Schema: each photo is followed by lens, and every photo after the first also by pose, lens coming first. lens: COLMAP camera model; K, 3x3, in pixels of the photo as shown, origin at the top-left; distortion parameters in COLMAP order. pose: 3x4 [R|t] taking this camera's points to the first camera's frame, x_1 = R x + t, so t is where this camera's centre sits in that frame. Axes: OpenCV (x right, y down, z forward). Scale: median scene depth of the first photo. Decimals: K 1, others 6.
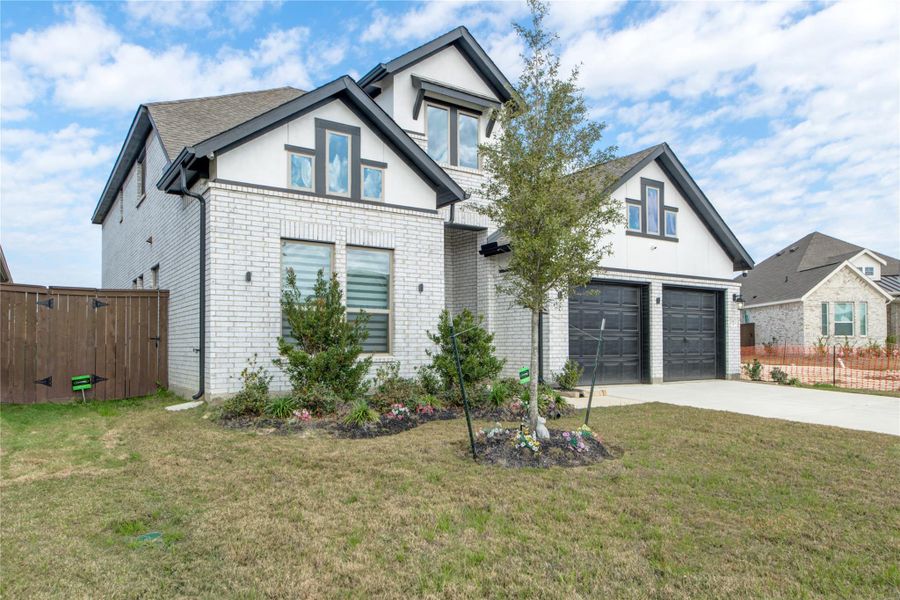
lens RADIAL K [[457.1, 0, 450.0], [0, 457.1, 300.0], [0, 0, 1]] dist [0.000585, 0.000945]
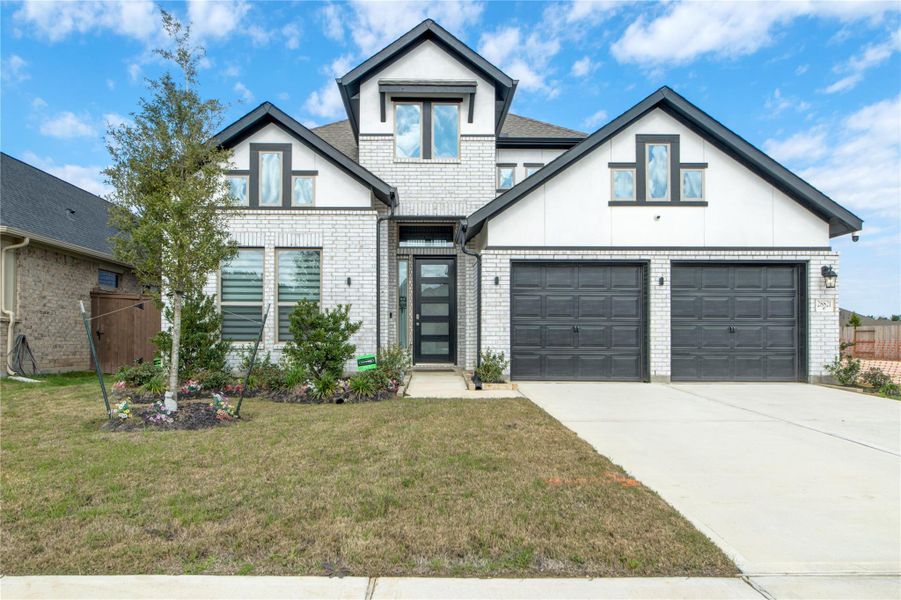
lens RADIAL K [[457.6, 0, 450.5], [0, 457.6, 300.0], [0, 0, 1]] dist [0.000585, 0.000945]
pose [[0.903517, -0.036047, -0.427033, 0.499723], [0.038878, 0.999242, -0.002091, 0.023512], [0.426785, -0.014713, 0.904233, 0.105853]]
